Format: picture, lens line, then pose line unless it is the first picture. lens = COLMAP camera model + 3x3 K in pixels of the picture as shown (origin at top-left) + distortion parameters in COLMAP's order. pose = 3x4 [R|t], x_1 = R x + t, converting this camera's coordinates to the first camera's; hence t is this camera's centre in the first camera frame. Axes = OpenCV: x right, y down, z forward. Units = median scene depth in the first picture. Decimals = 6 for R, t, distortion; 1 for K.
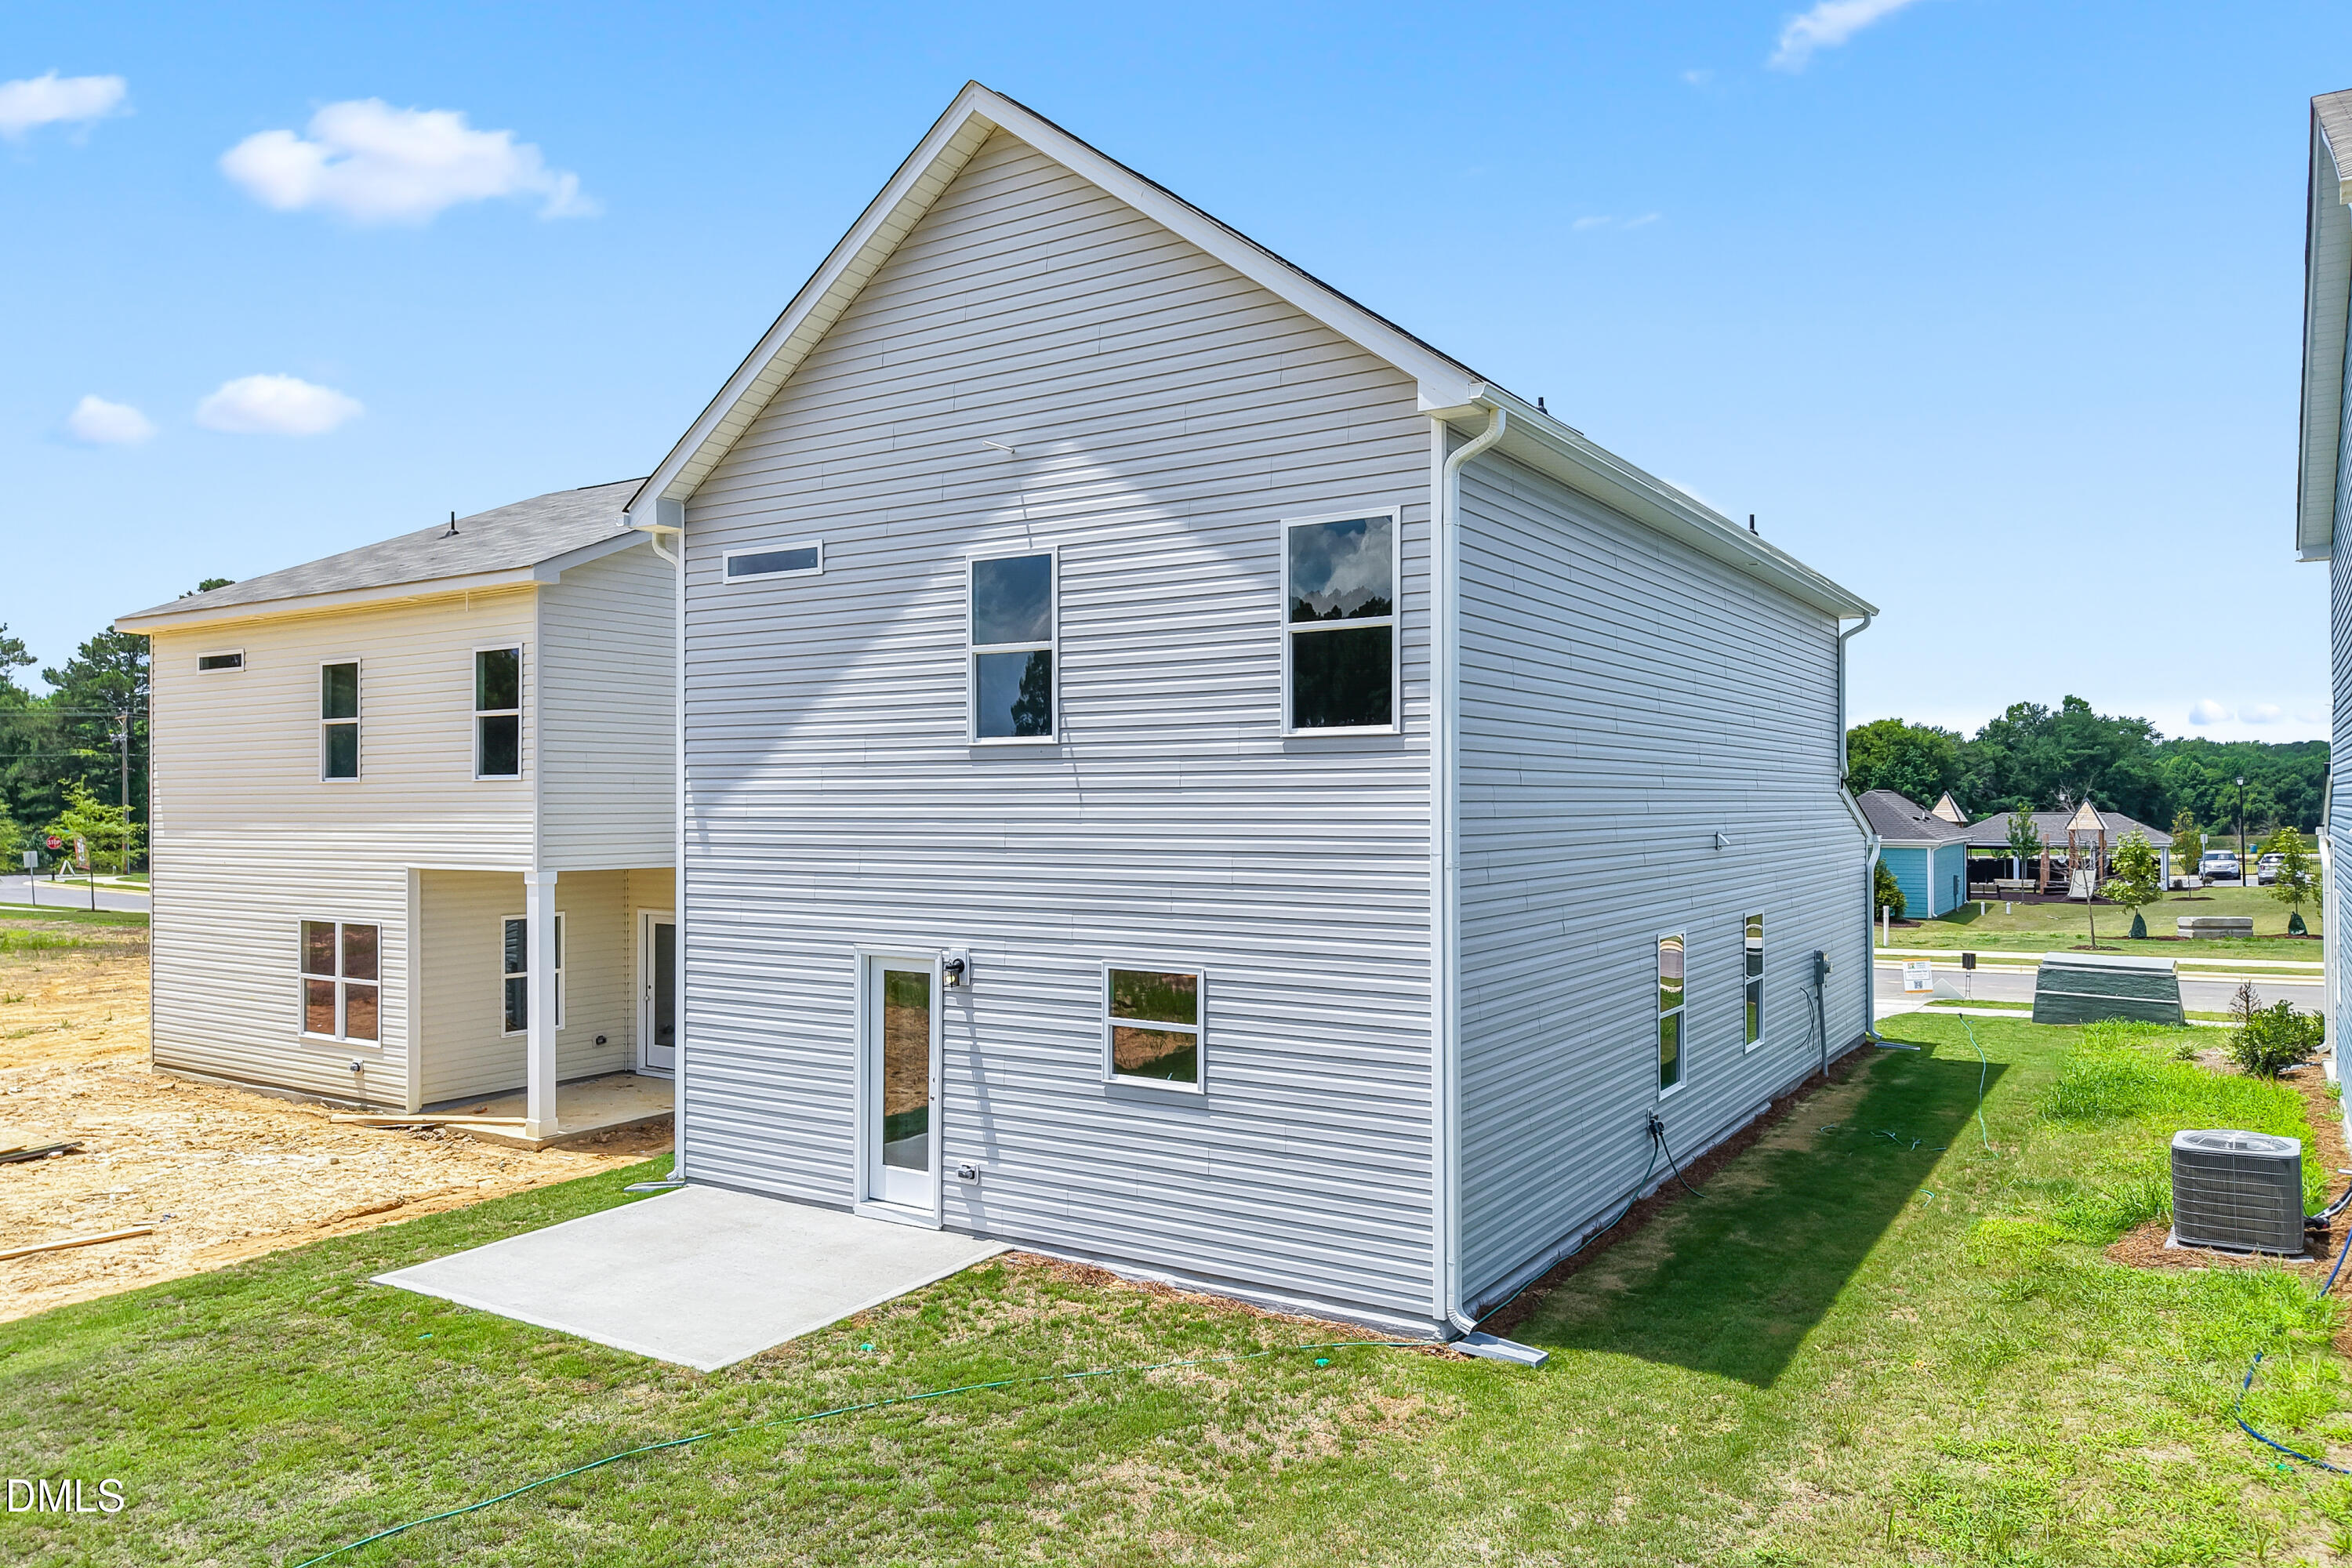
lens RADIAL K [[1573.9, 0, 1176.0], [0, 1573.9, 784.0], [0, 0, 1]] dist [-0.001663, 0.001433]
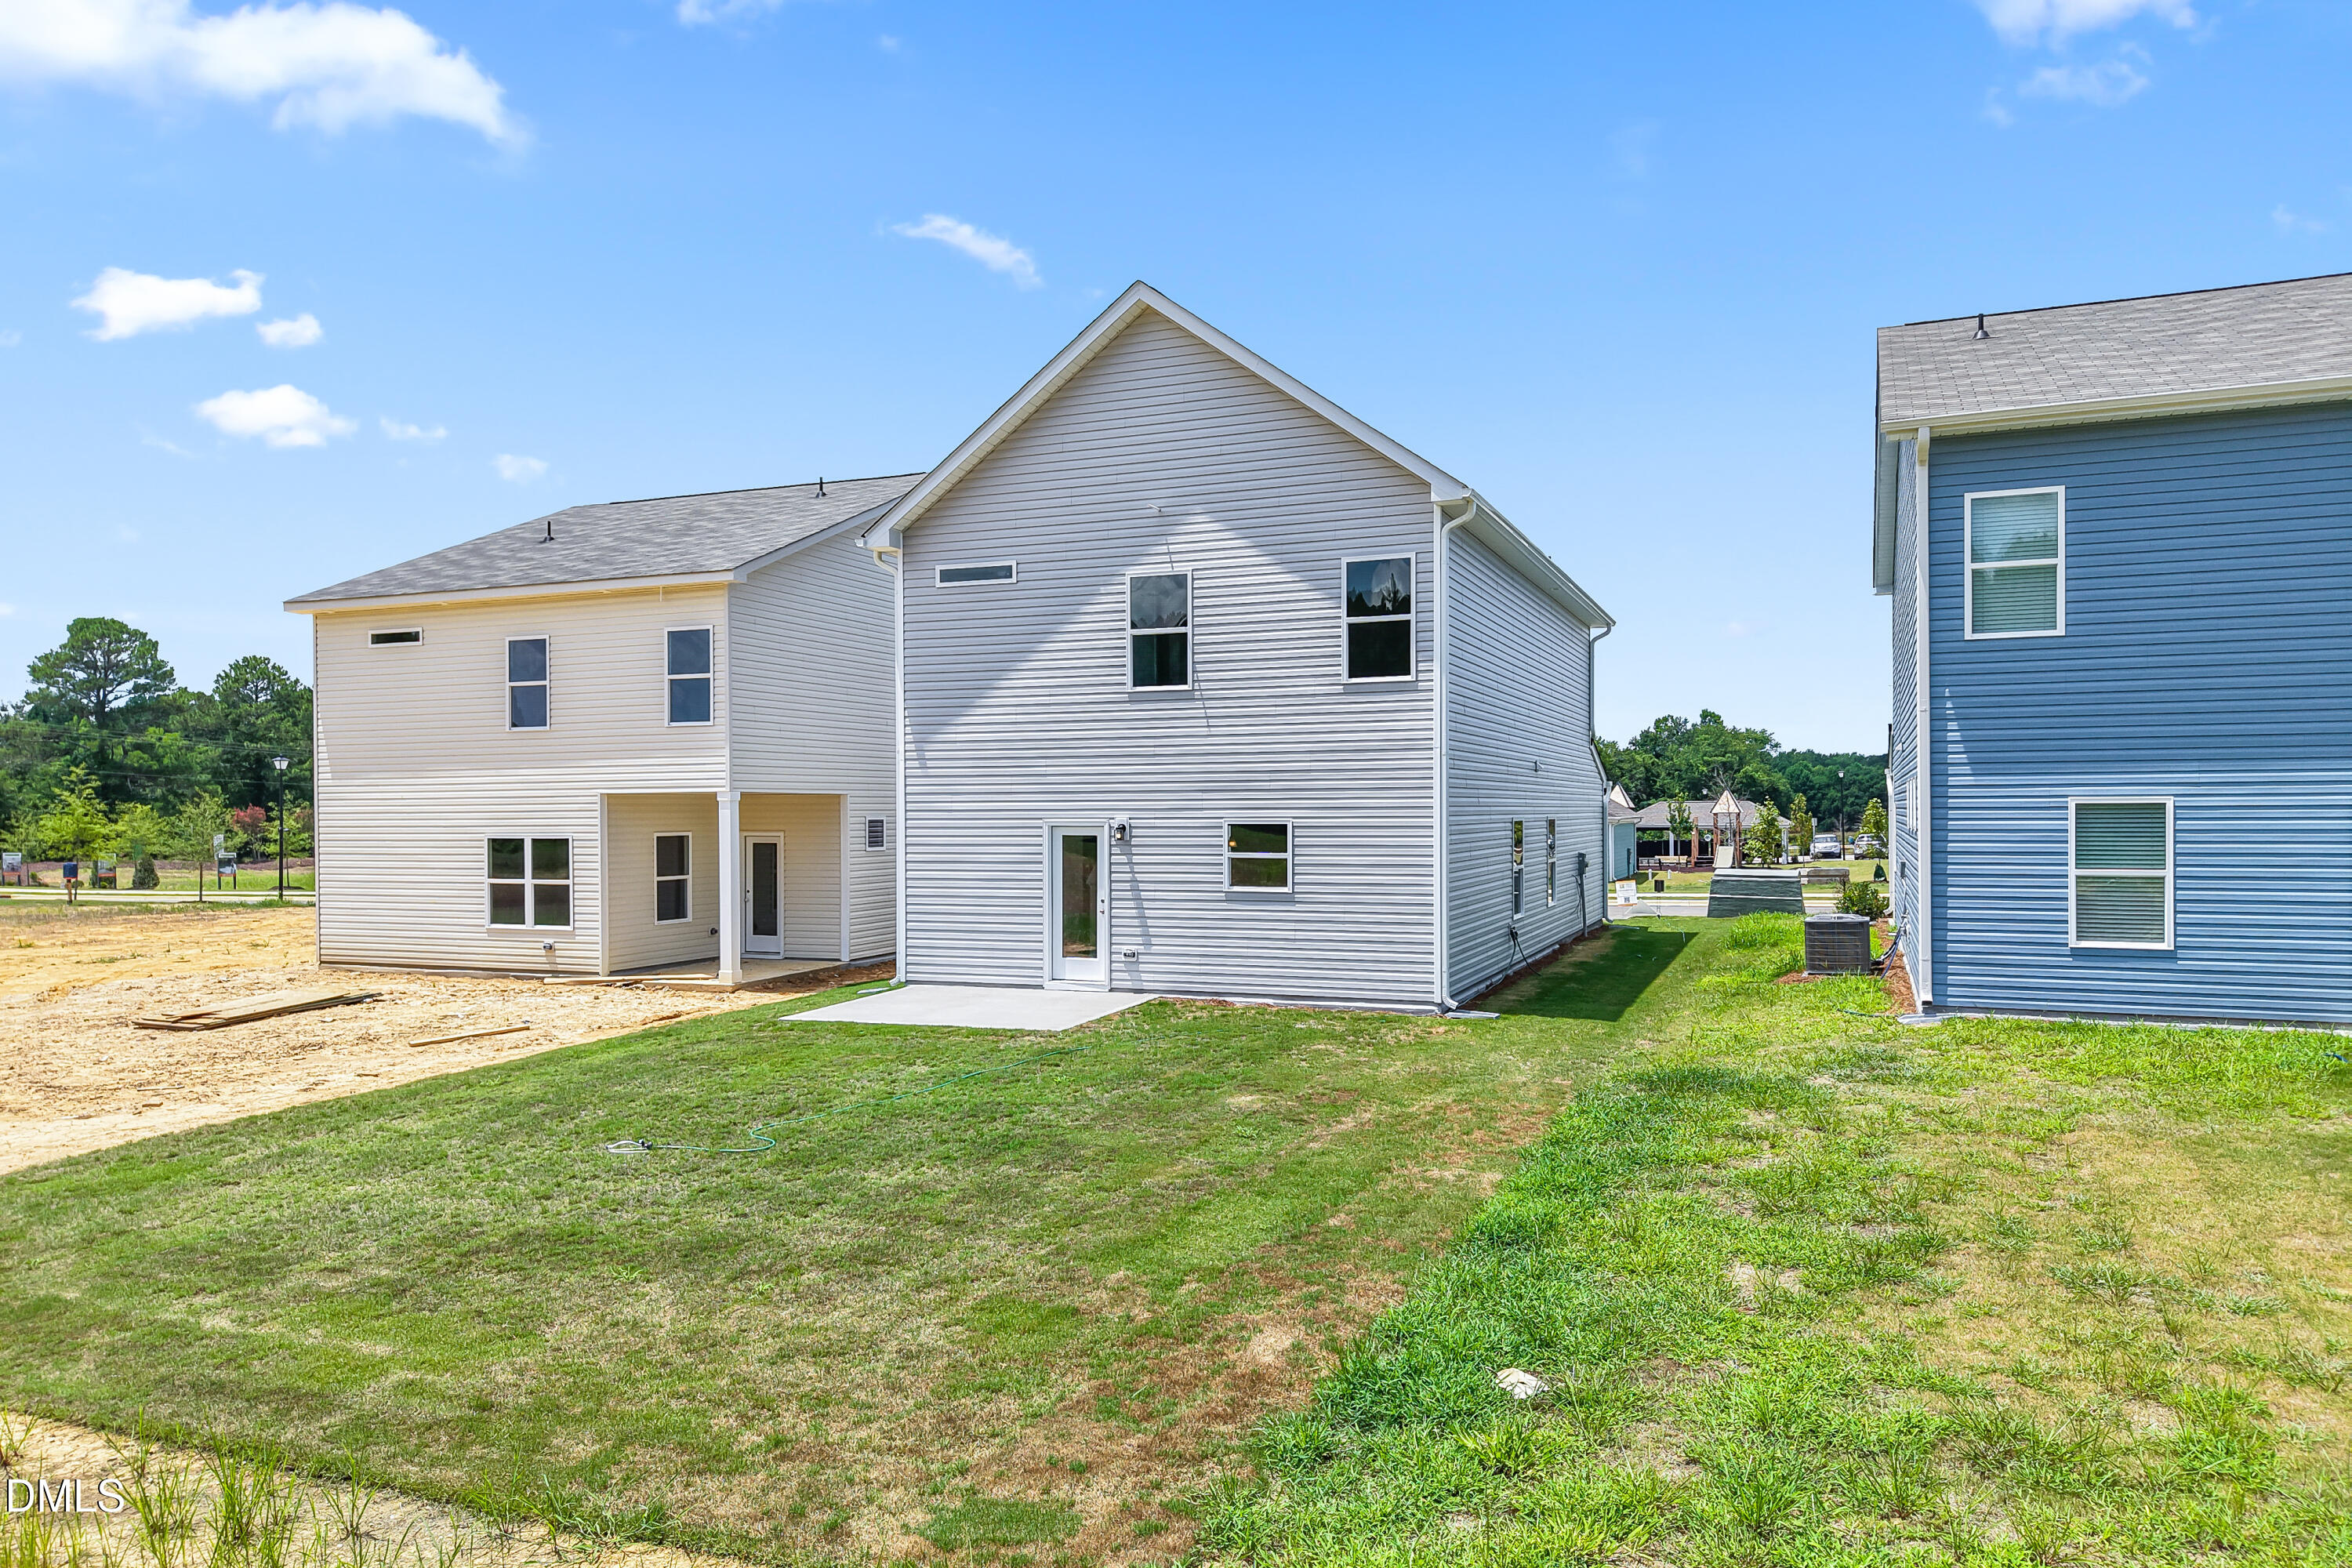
lens RADIAL K [[1539.6, 0, 1179.4], [0, 1539.6, 811.0], [0, 0, 1]] dist [0.000582, -0.003655]
pose [[0.982261, -0.003438, 0.187486, -0.376786], [0.001111, 0.999921, 0.012519, 0.078603], [-0.187515, -0.012089, 0.982187, -0.561229]]
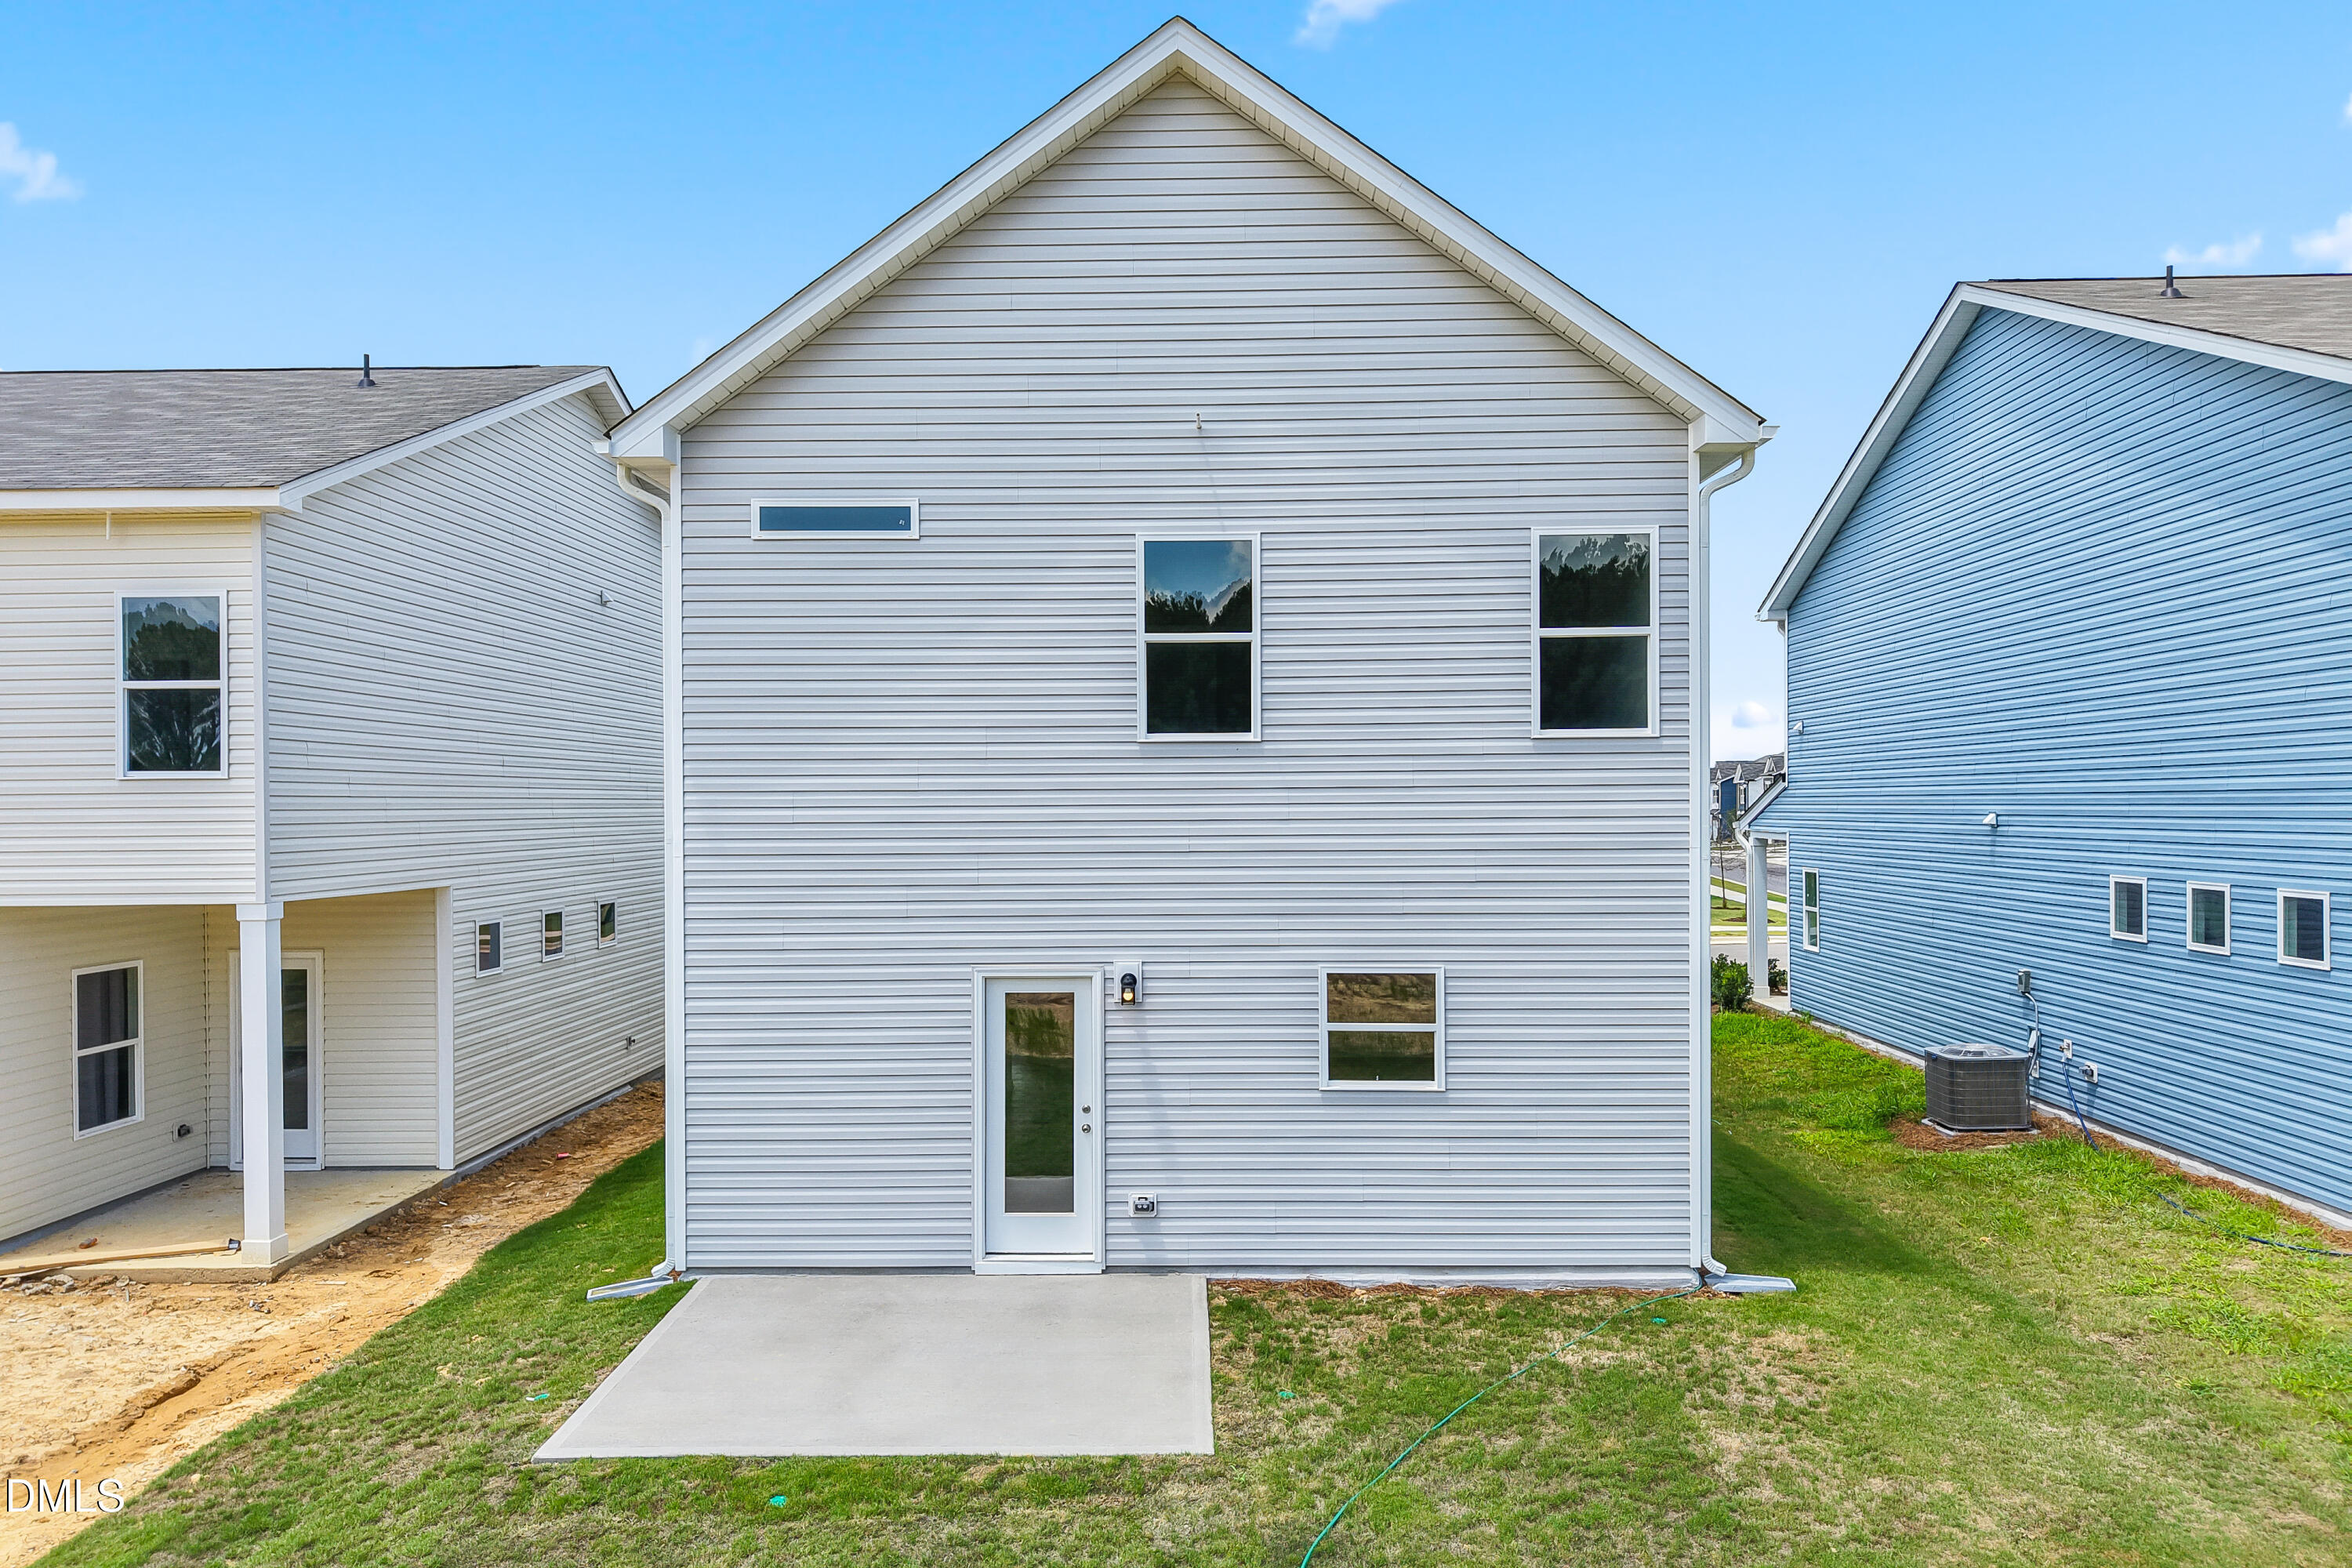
lens RADIAL K [[1539.6, 0, 1179.4], [0, 1539.6, 811.0], [0, 0, 1]] dist [0.000582, -0.003655]
pose [[0.850634, -0.000893, 0.525758, -0.583899], [-0.001443, 0.999991, 0.004033, 0.013217], [-0.525757, -0.004189, 0.850625, 0.224223]]
